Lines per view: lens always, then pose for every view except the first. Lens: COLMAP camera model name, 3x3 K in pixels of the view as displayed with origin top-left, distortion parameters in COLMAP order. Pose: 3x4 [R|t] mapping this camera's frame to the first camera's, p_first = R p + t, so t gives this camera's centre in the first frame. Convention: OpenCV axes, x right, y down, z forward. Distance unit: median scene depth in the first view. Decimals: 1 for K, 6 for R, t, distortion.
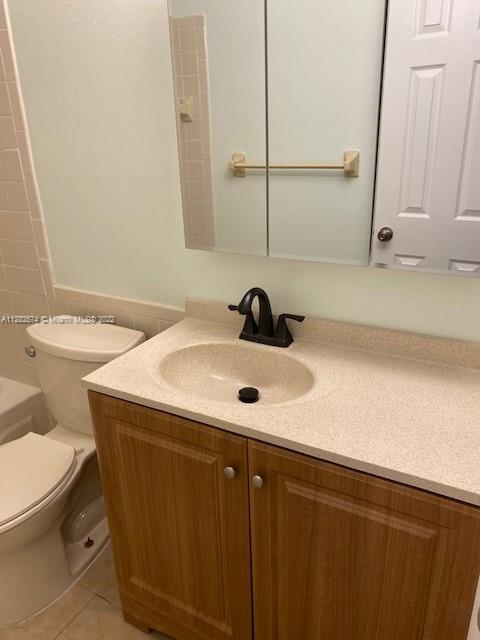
lens RADIAL K [[480.7, 0, 242.9], [0, 480.7, 319.1], [0, 0, 1]] dist [0.040686, -0.045255]
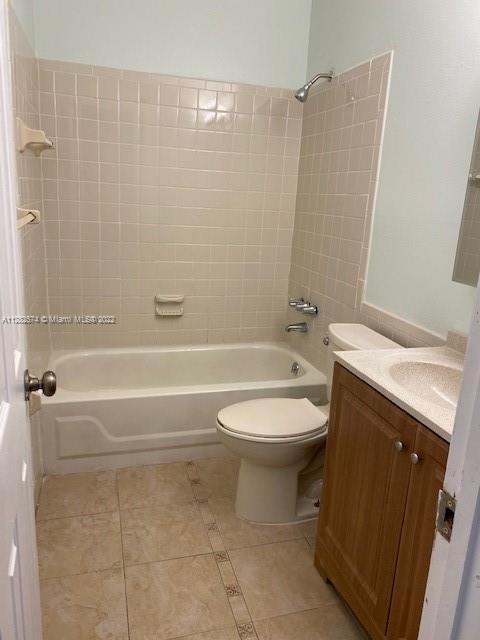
lens RADIAL K [[480.7, 0, 242.9], [0, 480.7, 319.1], [0, 0, 1]] dist [0.040686, -0.045255]
pose [[0.714212, 0.245833, -0.655337, 0.280481], [-0.322276, 0.946638, 0.003878, 0.089893], [0.621320, 0.208430, 0.755326, -0.166226]]
